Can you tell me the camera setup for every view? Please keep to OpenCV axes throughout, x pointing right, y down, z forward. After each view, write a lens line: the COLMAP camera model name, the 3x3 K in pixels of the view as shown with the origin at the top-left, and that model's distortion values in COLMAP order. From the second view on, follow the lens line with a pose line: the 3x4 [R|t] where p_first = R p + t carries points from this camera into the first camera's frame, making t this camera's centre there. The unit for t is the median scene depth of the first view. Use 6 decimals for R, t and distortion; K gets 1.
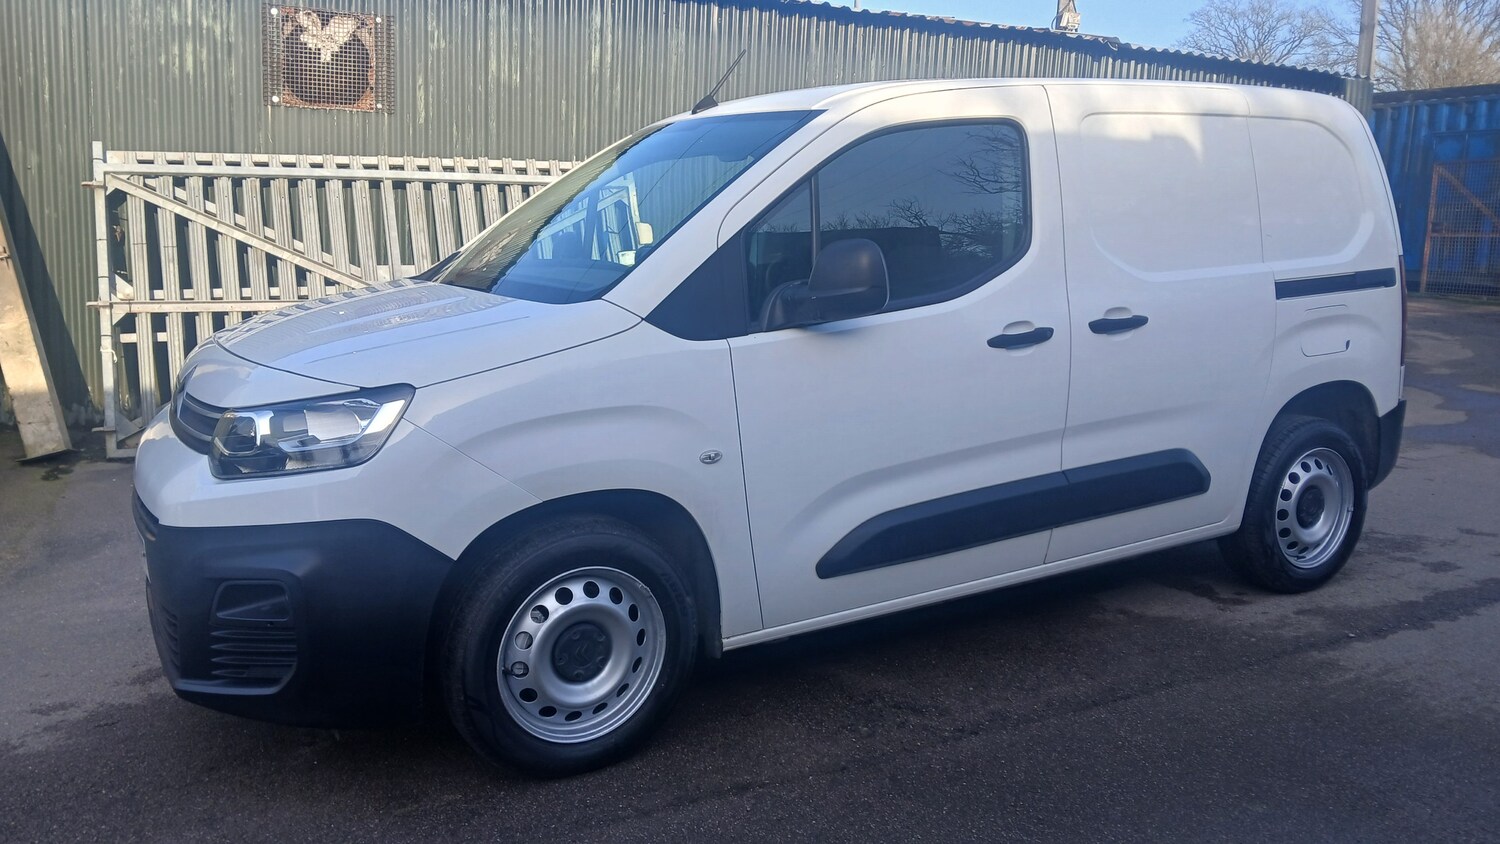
lens RADIAL K [[1173.5, 0, 748.2], [0, 1173.5, 418.0], [0, 0, 1]] dist [0.085823, -0.176045]
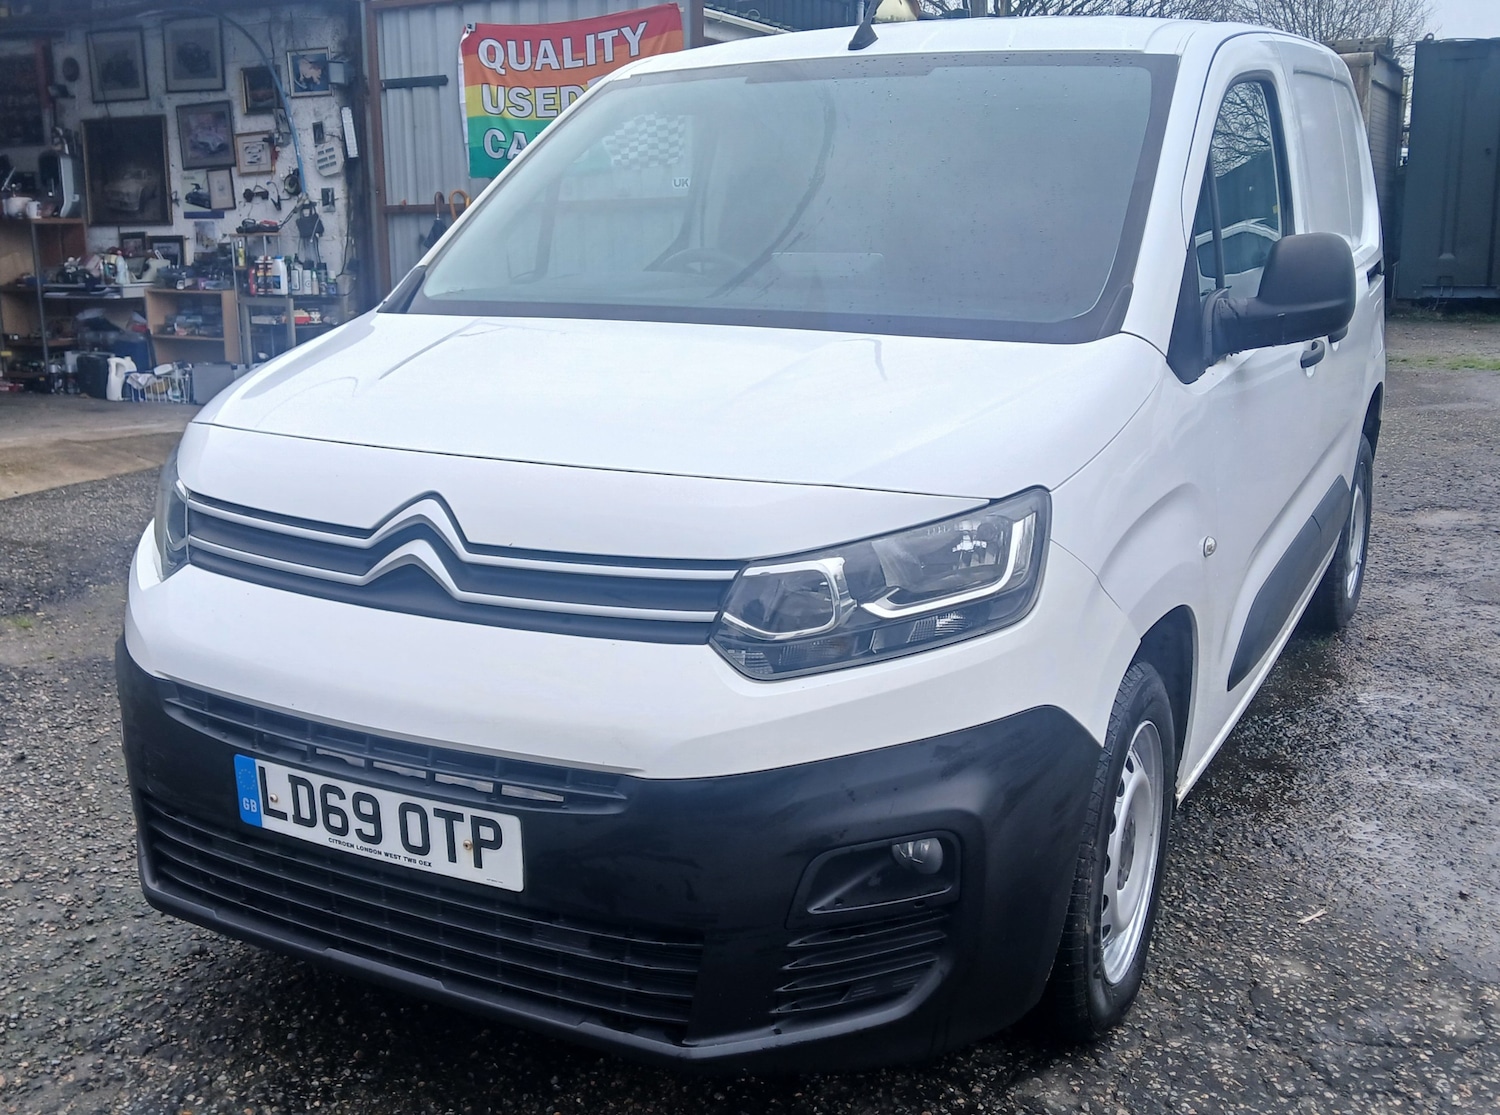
lens RADIAL K [[1577.1, 0, 691.4], [0, 1577.1, 536.7], [0, 0, 1]] dist [0.105917, -0.005597]
pose [[0.863116, -0.115949, 0.491515, -0.599250], [0.091699, 0.993089, 0.073245, -0.055944], [-0.496611, -0.018147, 0.867783, 0.243831]]
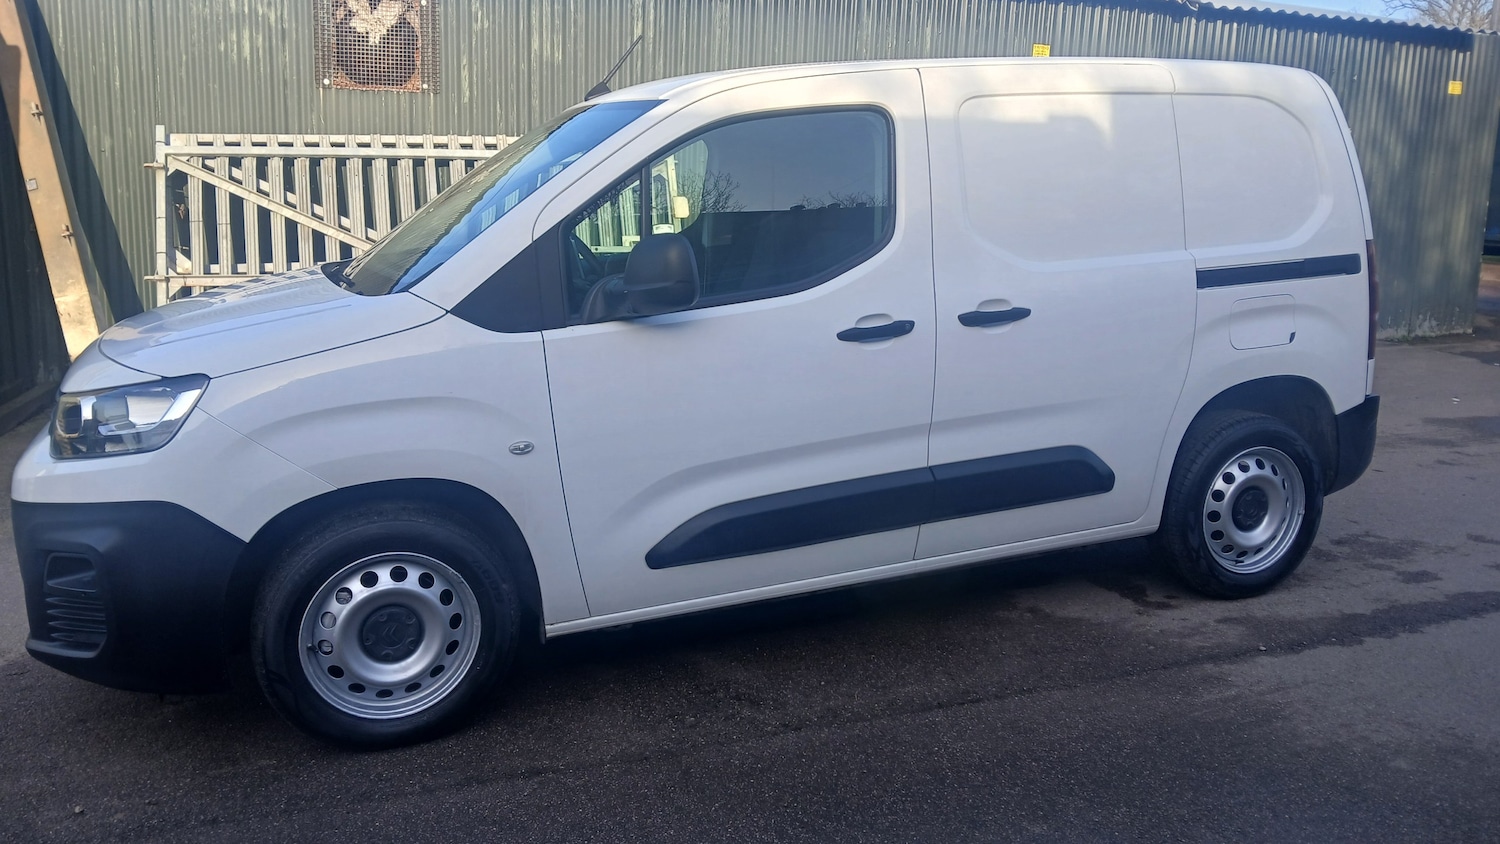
lens RADIAL K [[1168.1, 0, 750.0], [0, 1168.1, 422.0], [0, 0, 1]] dist [0.085064, -0.182718]
pose [[0.989526, 0.023250, -0.142471, 0.236846], [-0.018355, 0.999198, 0.035577, -0.022300], [0.143184, -0.032589, 0.989159, 0.020395]]
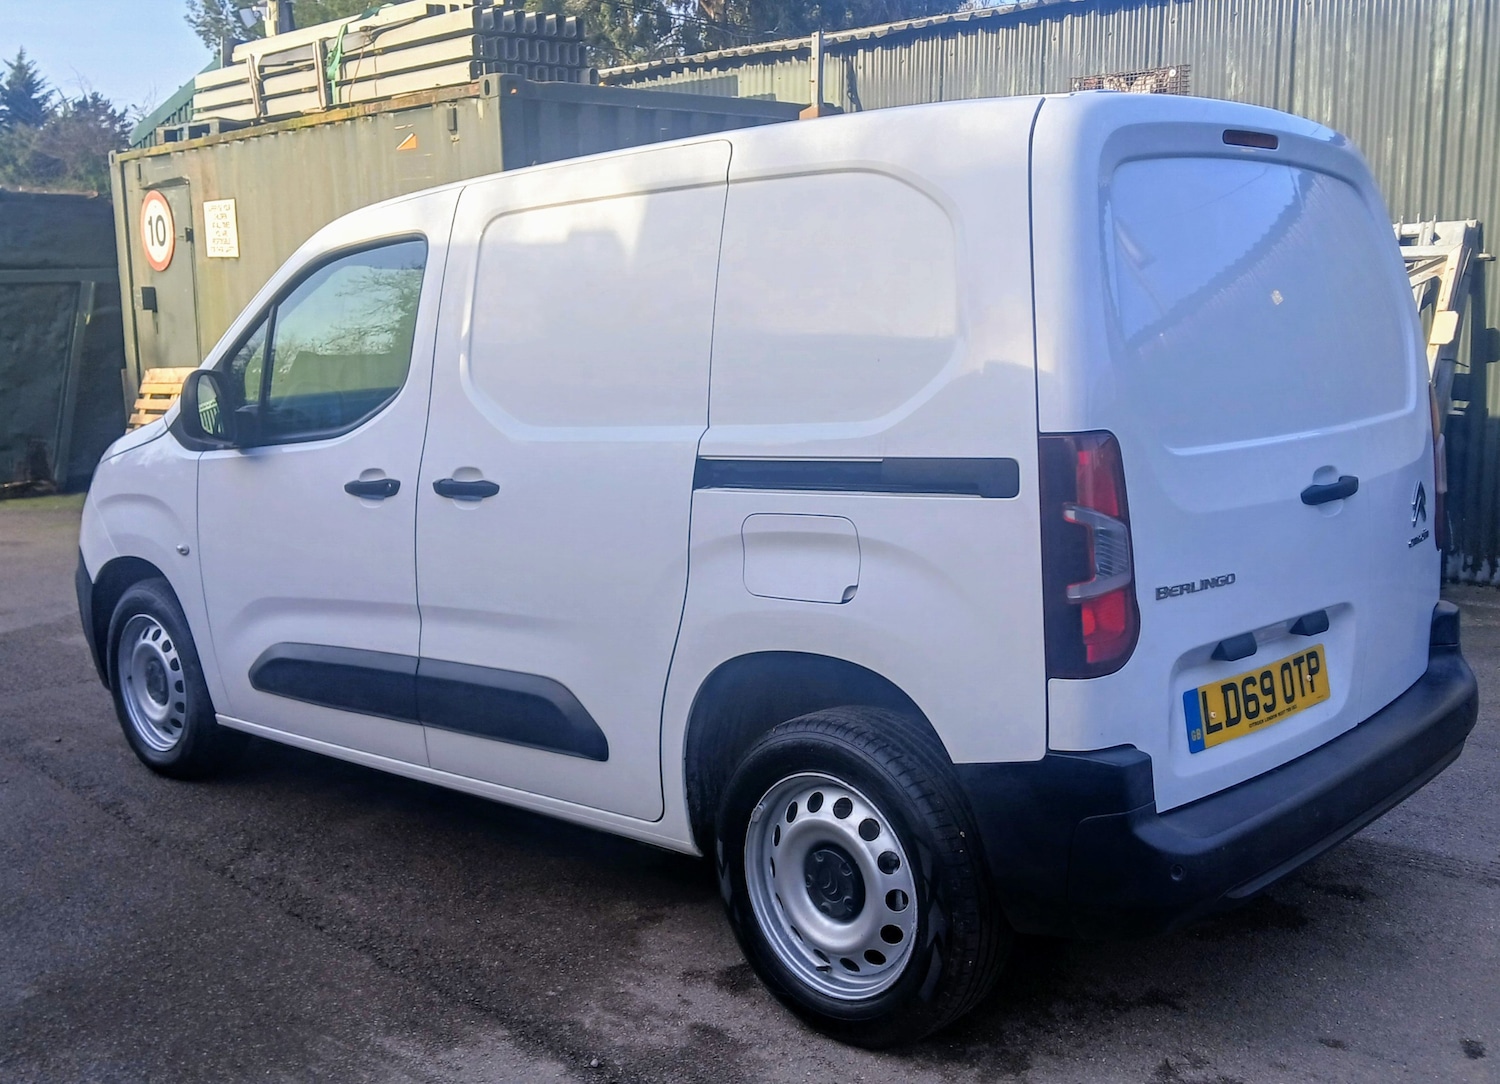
lens RADIAL K [[1504.5, 0, 777.9], [0, 1504.5, 541.5], [0, 0, 1]] dist [0.112822, -0.246261]
pose [[0.304566, 0.138788, -0.942325, 1.218731], [-0.135120, 0.985618, 0.101493, -0.161364], [0.942858, 0.096416, 0.318939, 0.824081]]
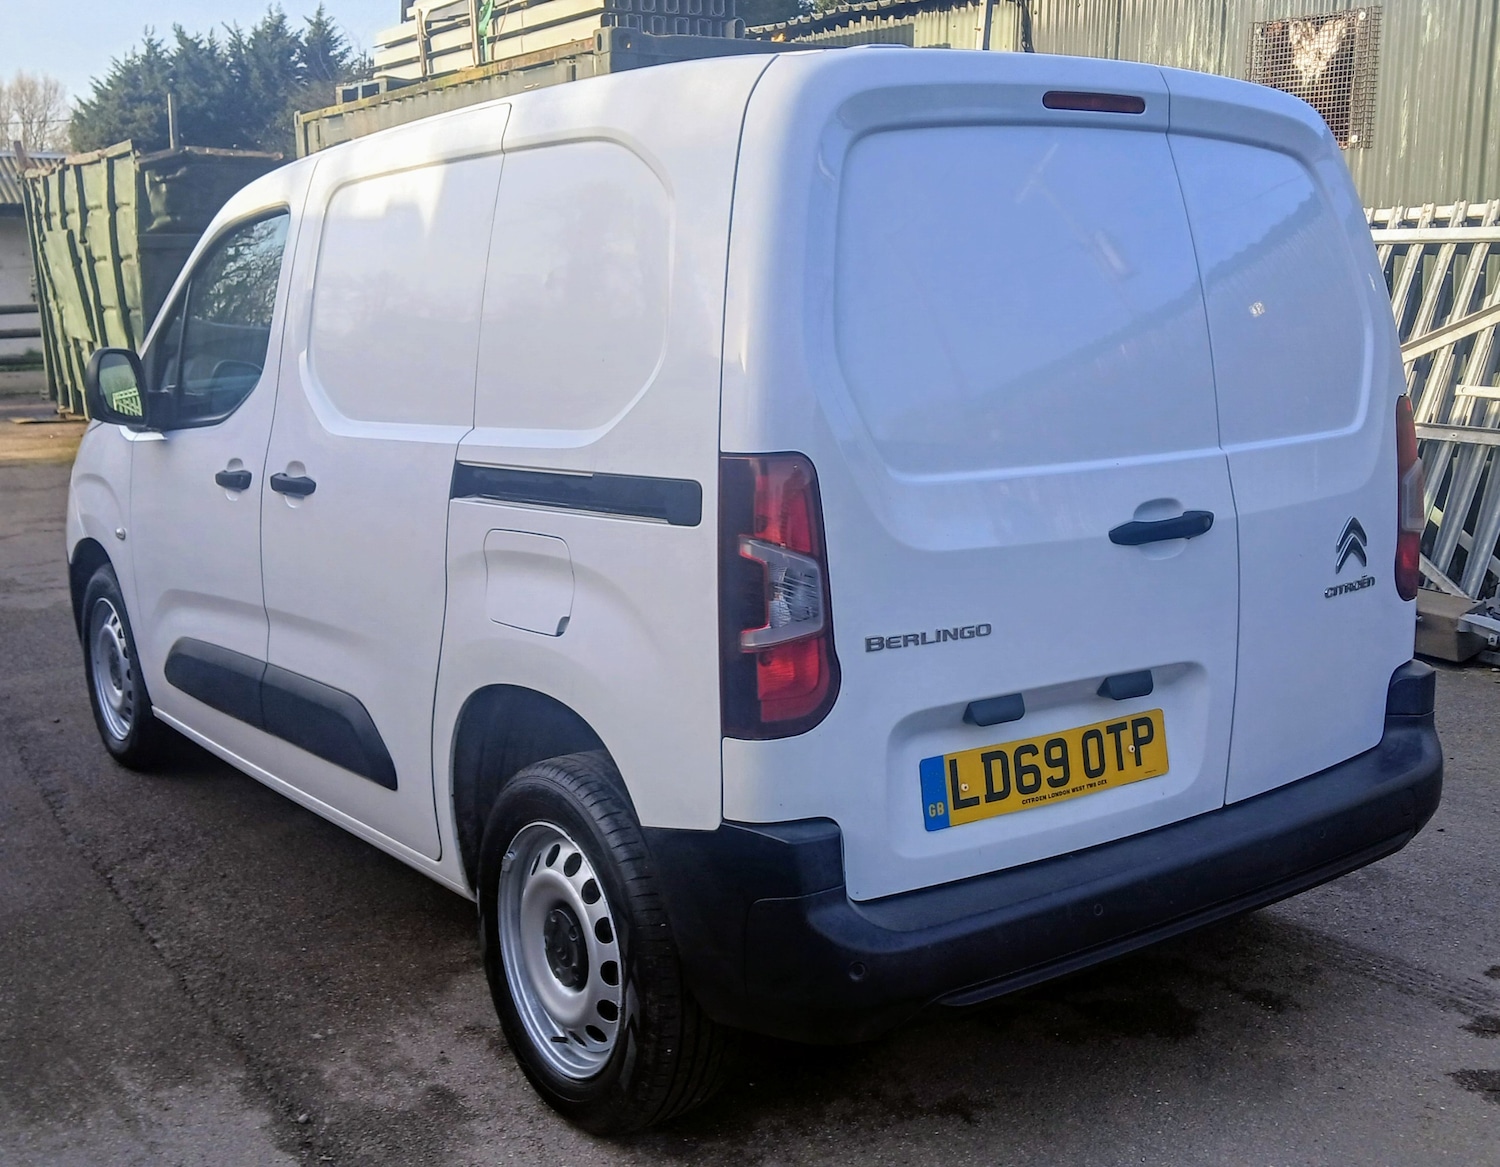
lens RADIAL K [[1618.2, 0, 811.1], [0, 1618.2, 575.5], [0, 0, 1]] dist [0.133687, -0.327127]
pose [[0.128560, 0.175133, -0.976115, 1.233360], [-0.154306, 0.975827, 0.154759, -0.211481], [0.979623, 0.130725, 0.152476, 1.086449]]
